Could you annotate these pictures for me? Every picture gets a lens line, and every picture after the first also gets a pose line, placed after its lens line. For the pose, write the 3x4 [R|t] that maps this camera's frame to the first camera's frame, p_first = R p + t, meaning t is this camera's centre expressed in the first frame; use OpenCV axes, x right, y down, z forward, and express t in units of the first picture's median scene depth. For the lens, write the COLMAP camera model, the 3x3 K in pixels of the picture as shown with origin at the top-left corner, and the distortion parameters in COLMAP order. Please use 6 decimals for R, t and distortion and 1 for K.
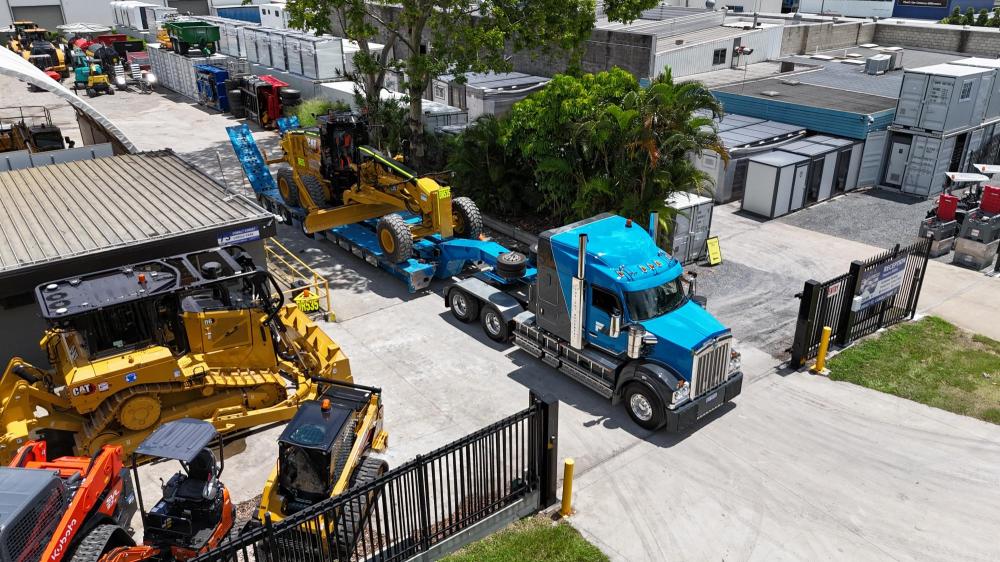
lens RADIAL K [[738.1, 0, 500.0], [0, 738.1, 281.0], [0, 0, 1]] dist [0.003524, 0.000438]
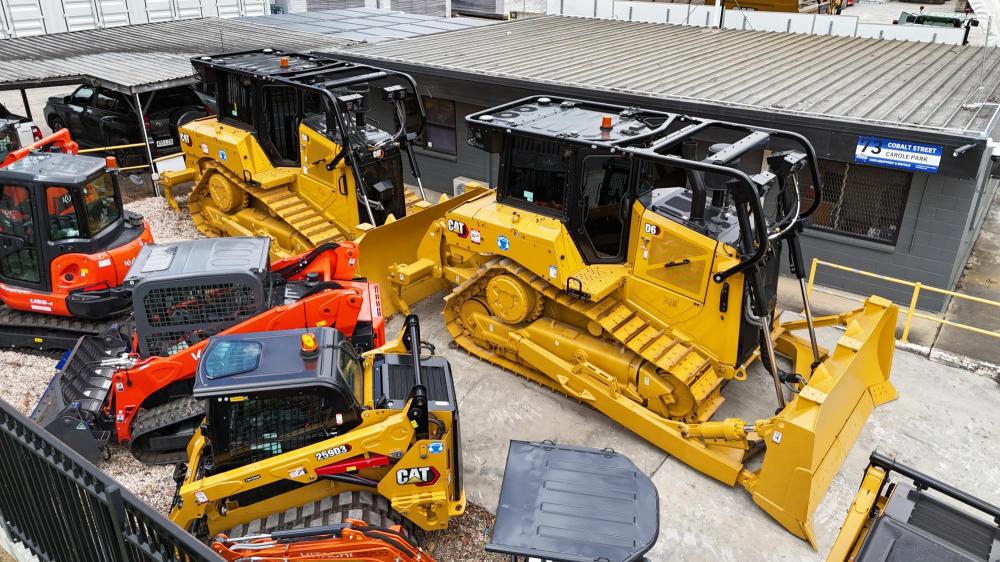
lens RADIAL K [[738.1, 0, 500.0], [0, 738.1, 281.0], [0, 0, 1]] dist [0.003524, 0.000438]
pose [[0.268576, 0.422327, -0.865741, 0.090815], [-0.383872, 0.871238, 0.305920, -0.041419], [0.883464, 0.250171, 0.396113, 0.689411]]
